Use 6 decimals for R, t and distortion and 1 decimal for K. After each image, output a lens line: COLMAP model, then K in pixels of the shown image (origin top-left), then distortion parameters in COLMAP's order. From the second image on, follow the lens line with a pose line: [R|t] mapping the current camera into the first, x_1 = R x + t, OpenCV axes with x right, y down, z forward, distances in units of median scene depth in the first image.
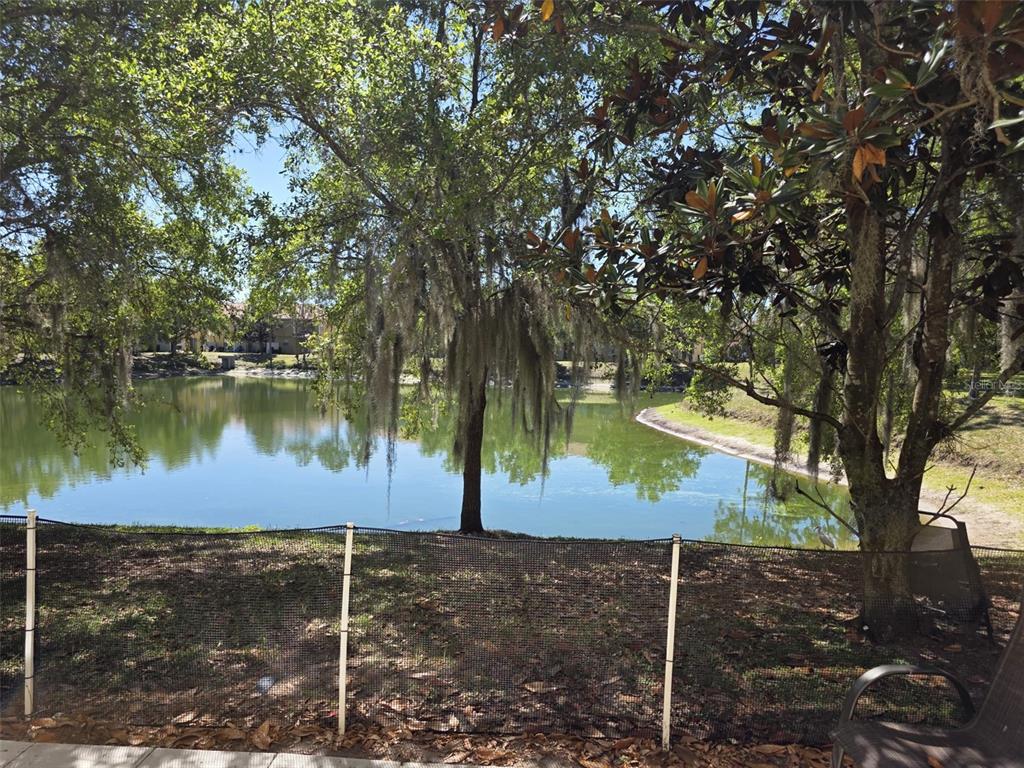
lens RADIAL K [[689.1, 0, 505.0], [0, 689.1, 386.1], [0, 0, 1]] dist [0.068701, -0.063713]
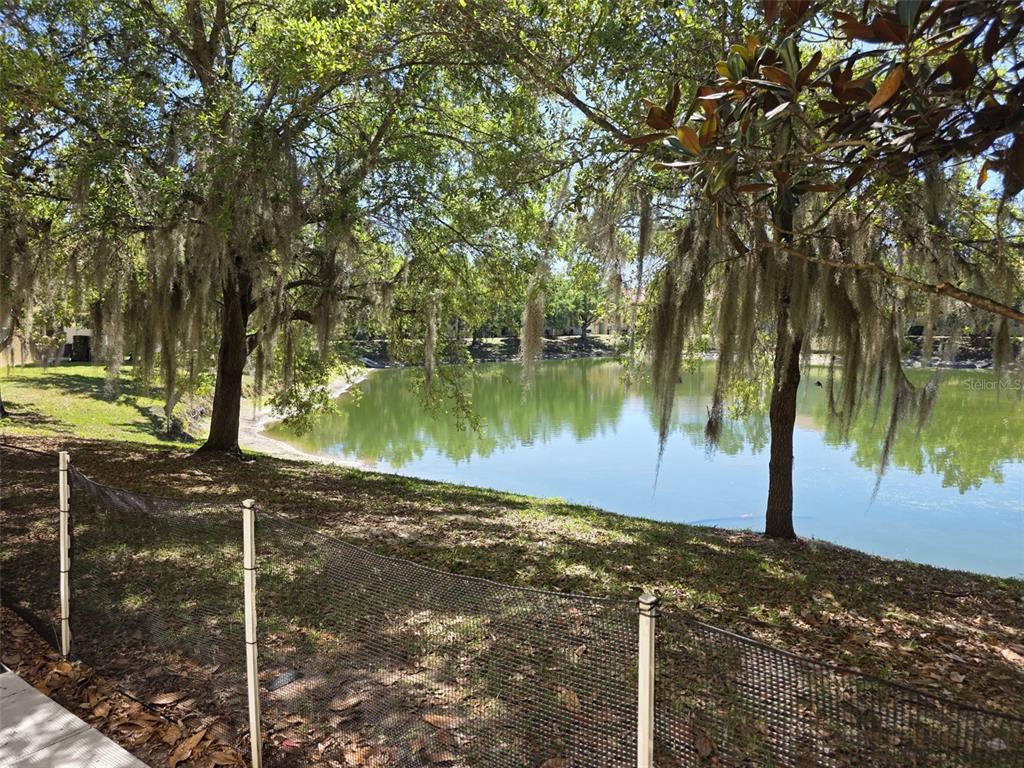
lens RADIAL K [[689.2, 0, 520.6], [0, 689.2, 380.2], [0, 0, 1]] dist [0.069864, -0.066794]
pose [[0.850305, 0.019987, -0.525910, 0.132938], [-0.011206, 0.999740, 0.019875, 0.016214], [0.526170, -0.011007, 0.850308, 0.167411]]
